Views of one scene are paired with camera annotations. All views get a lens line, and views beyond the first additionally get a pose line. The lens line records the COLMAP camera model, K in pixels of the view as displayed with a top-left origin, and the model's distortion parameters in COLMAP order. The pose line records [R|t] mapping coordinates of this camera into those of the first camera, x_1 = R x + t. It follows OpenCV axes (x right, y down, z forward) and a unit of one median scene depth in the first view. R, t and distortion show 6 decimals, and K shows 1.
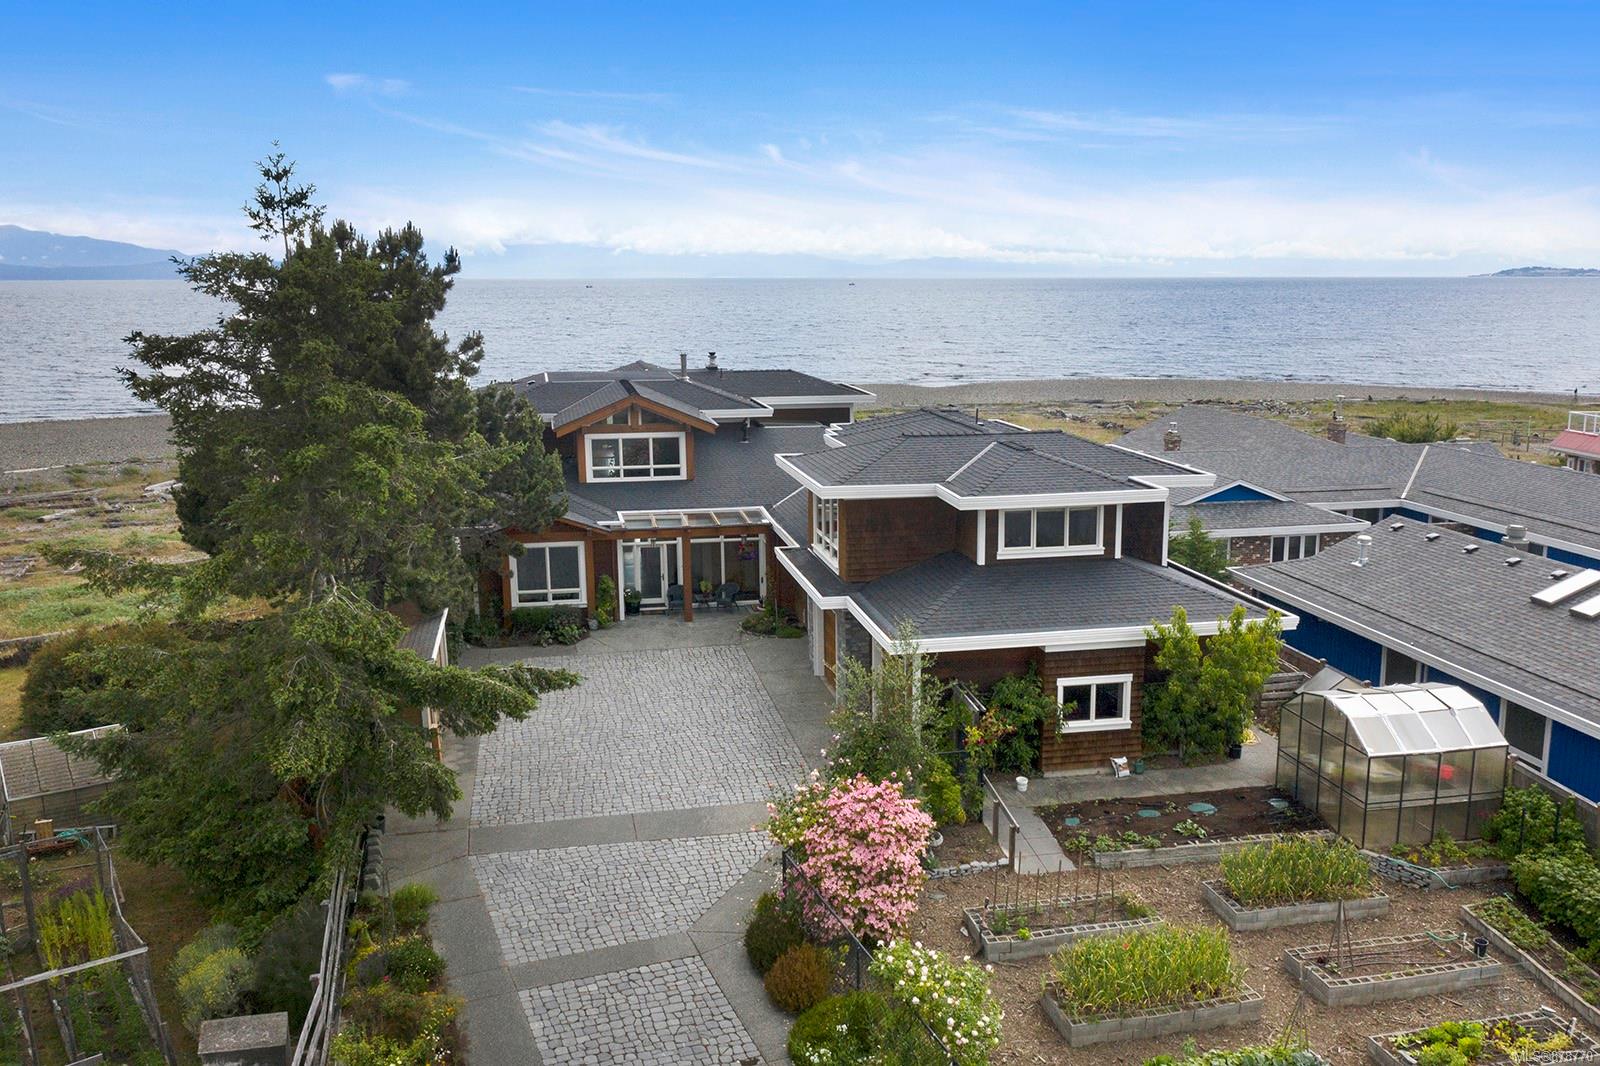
lens RADIAL K [[1251.0, 0, 798.6], [0, 1251.0, 509.1], [0, 0, 1]] dist [-0.011352, -0.002772]
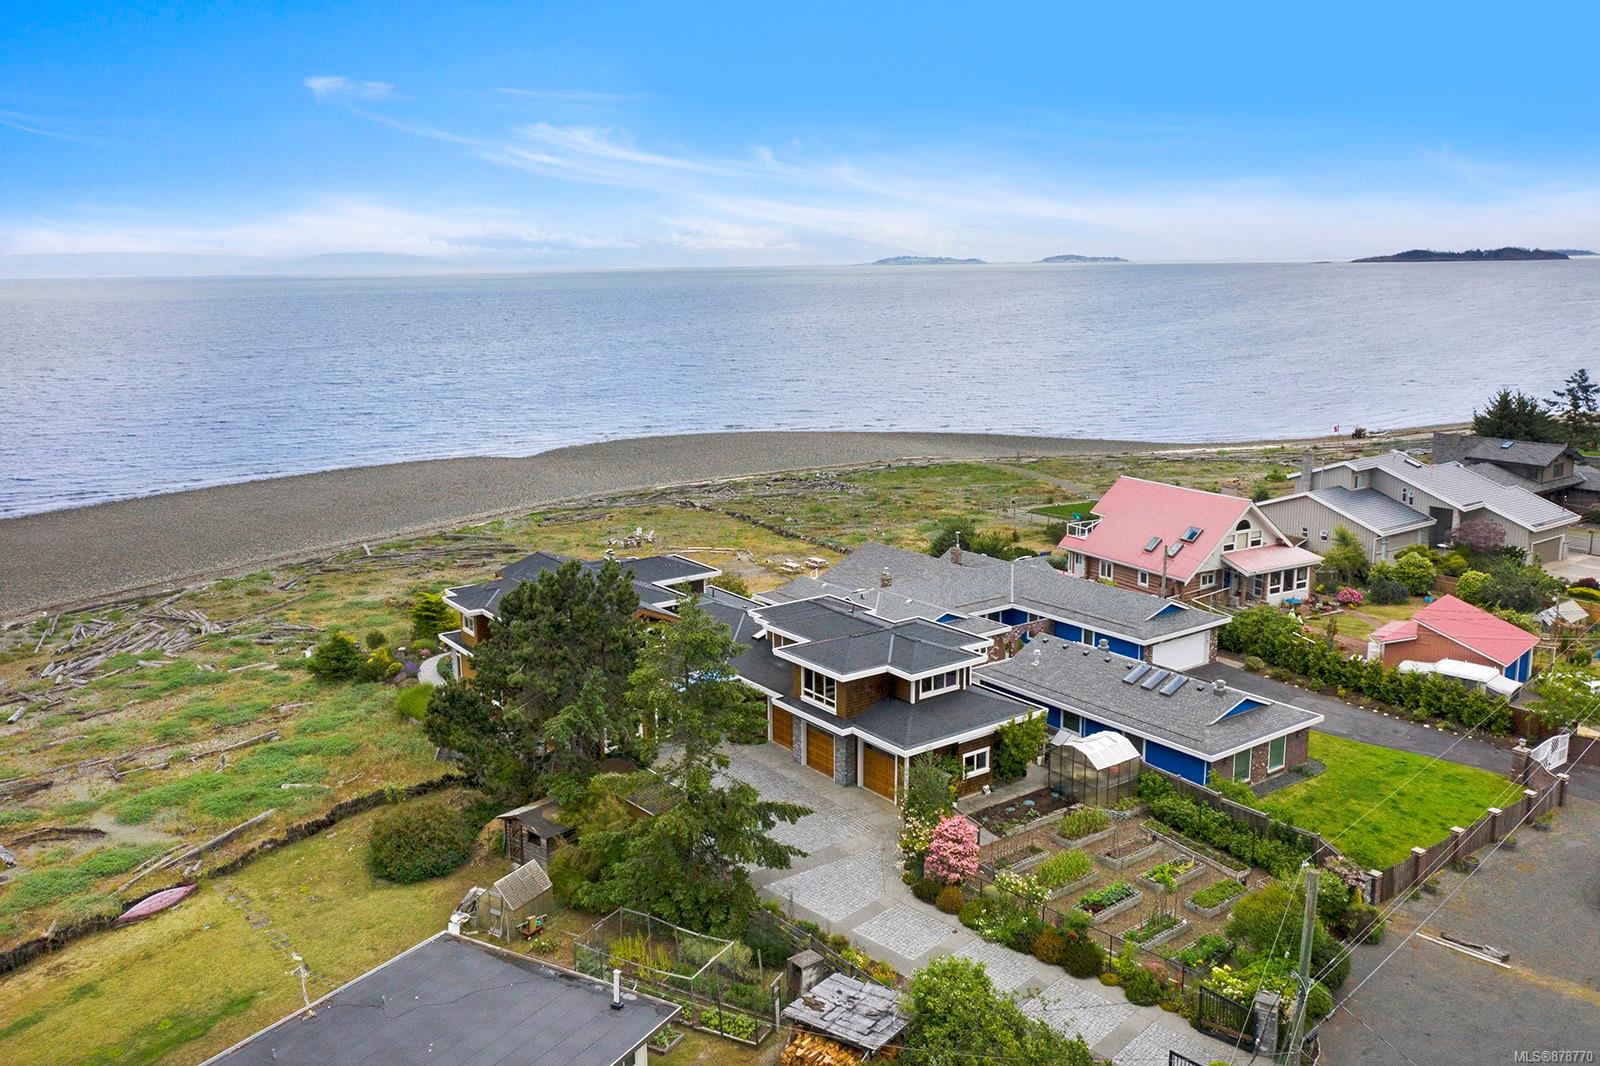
lens RADIAL K [[1251.0, 0, 798.6], [0, 1251.0, 509.1], [0, 0, 1]] dist [-0.011352, -0.002772]
pose [[0.904798, -0.076102, 0.418986, -0.928939], [0.076747, 0.996933, 0.015342, -0.344710], [-0.418869, 0.018274, 0.907863, -0.856747]]
